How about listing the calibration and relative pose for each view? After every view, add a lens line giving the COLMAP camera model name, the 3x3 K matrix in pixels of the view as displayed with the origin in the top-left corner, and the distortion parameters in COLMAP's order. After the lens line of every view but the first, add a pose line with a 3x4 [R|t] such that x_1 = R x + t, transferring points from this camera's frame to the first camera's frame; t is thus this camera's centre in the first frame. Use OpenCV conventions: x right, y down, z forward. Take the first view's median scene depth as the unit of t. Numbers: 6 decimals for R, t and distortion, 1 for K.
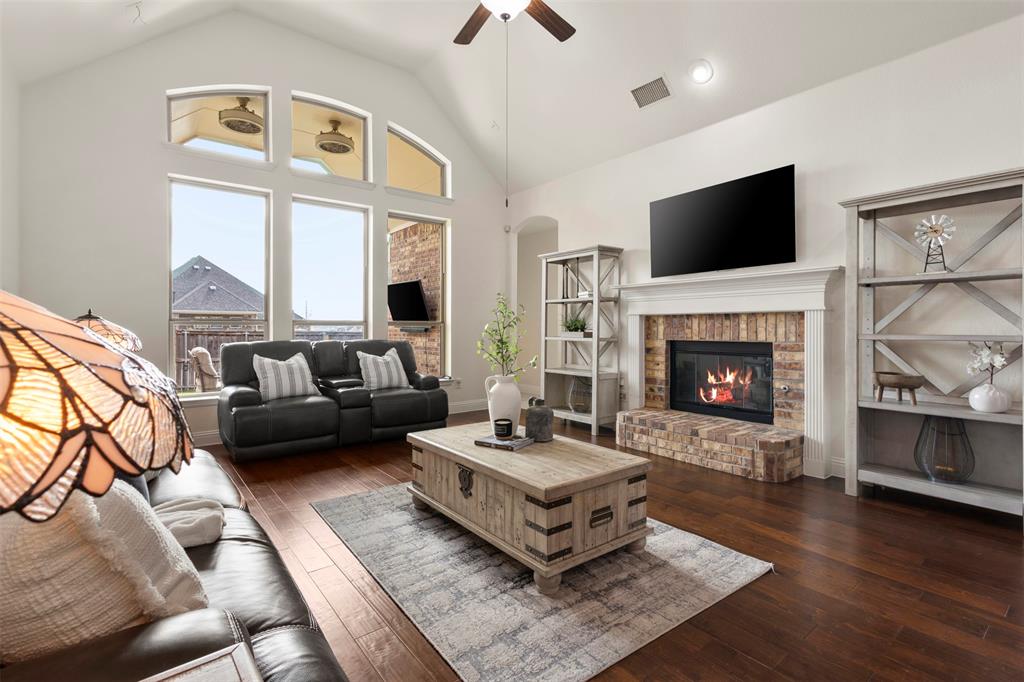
lens RADIAL K [[472.9, 0, 514.3], [0, 472.9, 328.5], [0, 0, 1]] dist [0.009078, 0.000346]
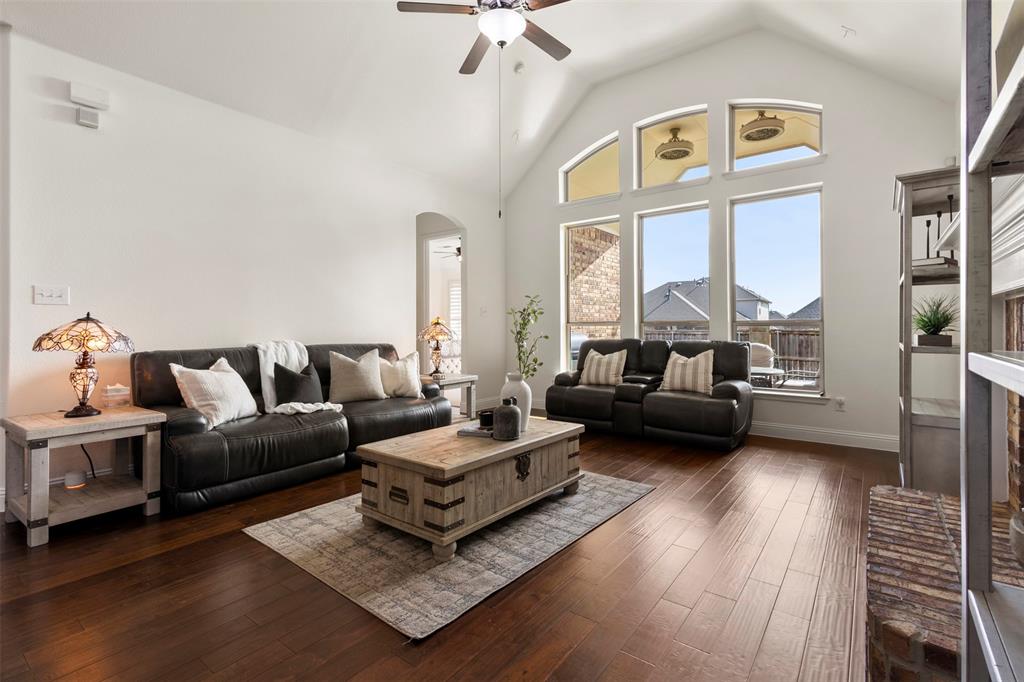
lens RADIAL K [[472.9, 0, 514.3], [0, 472.9, 328.5], [0, 0, 1]] dist [0.009078, 0.000346]
pose [[0.267310, 0.004300, -0.963601, 1.270910], [-0.004017, 0.999986, 0.003349, -0.007379], [0.963602, 0.002976, 0.267323, 0.904913]]
